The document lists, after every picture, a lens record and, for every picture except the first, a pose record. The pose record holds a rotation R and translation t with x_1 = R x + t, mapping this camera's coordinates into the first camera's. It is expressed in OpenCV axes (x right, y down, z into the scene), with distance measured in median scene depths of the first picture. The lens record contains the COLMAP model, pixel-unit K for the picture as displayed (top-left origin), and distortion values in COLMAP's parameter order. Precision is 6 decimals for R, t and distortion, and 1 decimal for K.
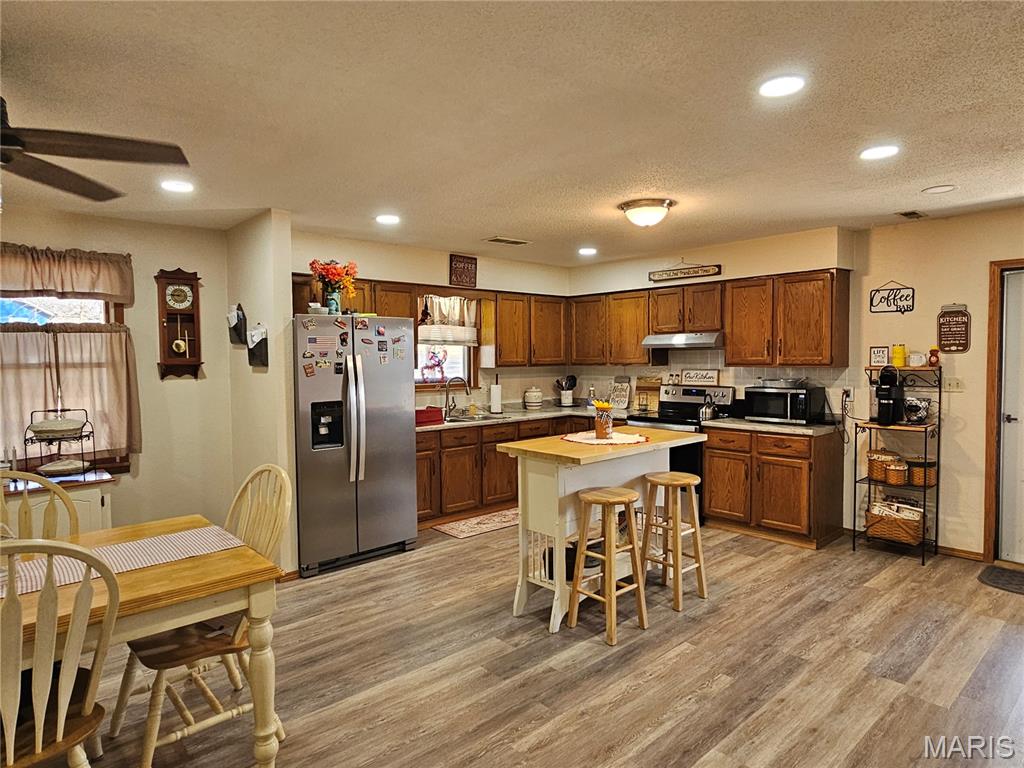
lens RADIAL K [[604.1, 0, 512.0], [0, 604.1, 384.0], [0, 0, 1]] dist [0.001067, 0.000024]
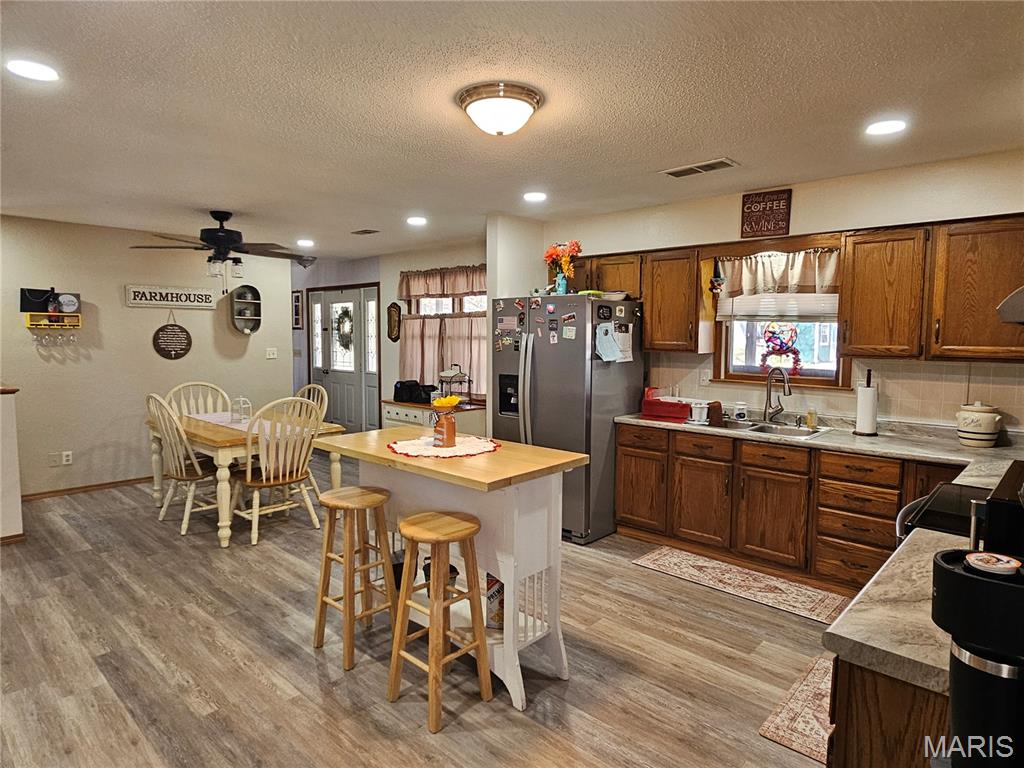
lens RADIAL K [[604.1, 0, 512.0], [0, 604.1, 384.0], [0, 0, 1]] dist [0.001067, 0.000024]
pose [[0.076164, 0.100083, -0.992060, 0.608455], [-0.049042, 0.994122, 0.096526, -0.047742], [0.995889, 0.041301, 0.080625, 0.676863]]
